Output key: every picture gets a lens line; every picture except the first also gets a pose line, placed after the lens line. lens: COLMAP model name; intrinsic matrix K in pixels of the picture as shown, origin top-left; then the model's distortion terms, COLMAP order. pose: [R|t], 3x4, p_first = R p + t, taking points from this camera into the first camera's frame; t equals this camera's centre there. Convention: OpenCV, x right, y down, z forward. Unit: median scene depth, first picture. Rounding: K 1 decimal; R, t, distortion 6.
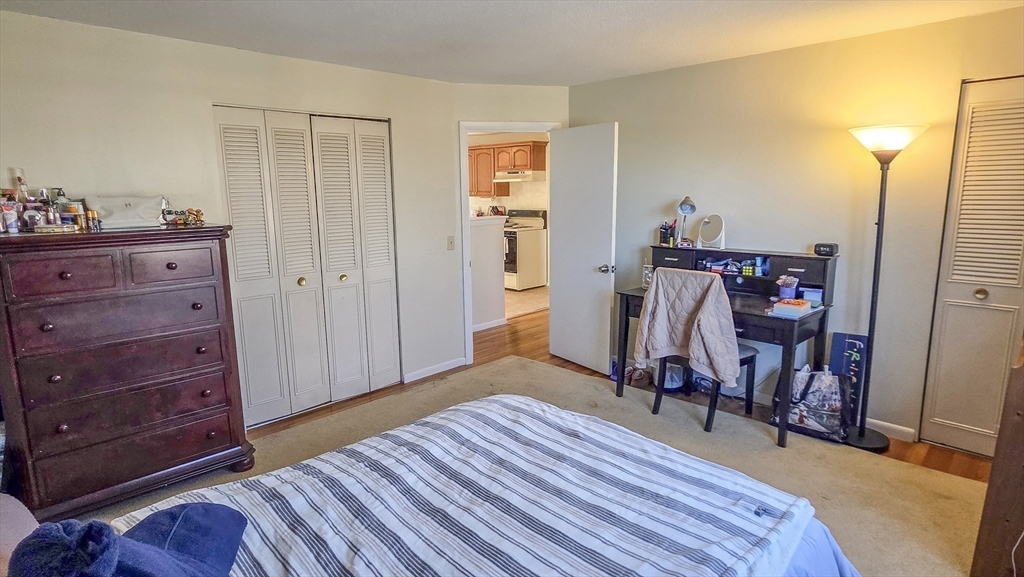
lens RADIAL K [[542.8, 0, 513.6], [0, 542.8, 285.4], [0, 0, 1]] dist [-0.000162, 0.000009]
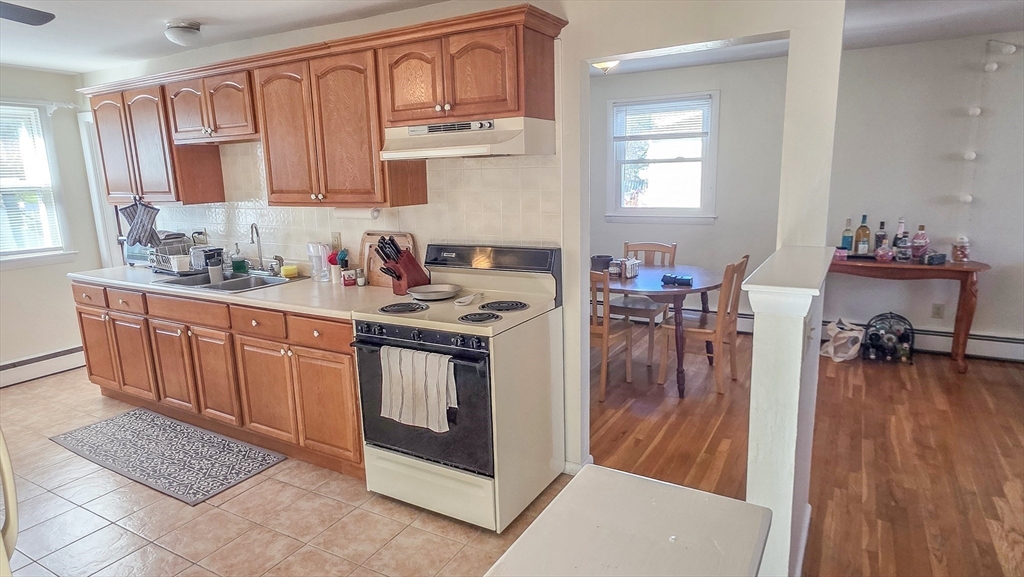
lens RADIAL K [[589.9, 0, 511.0], [0, 589.9, 288.5], [0, 0, 1]] dist [-0.004965, -0.000199]
pose [[0.966397, -0.065074, 0.248681, -0.053201], [0.061574, 0.997864, 0.021837, -0.119715], [-0.249571, -0.005791, 0.968339, 0.653220]]
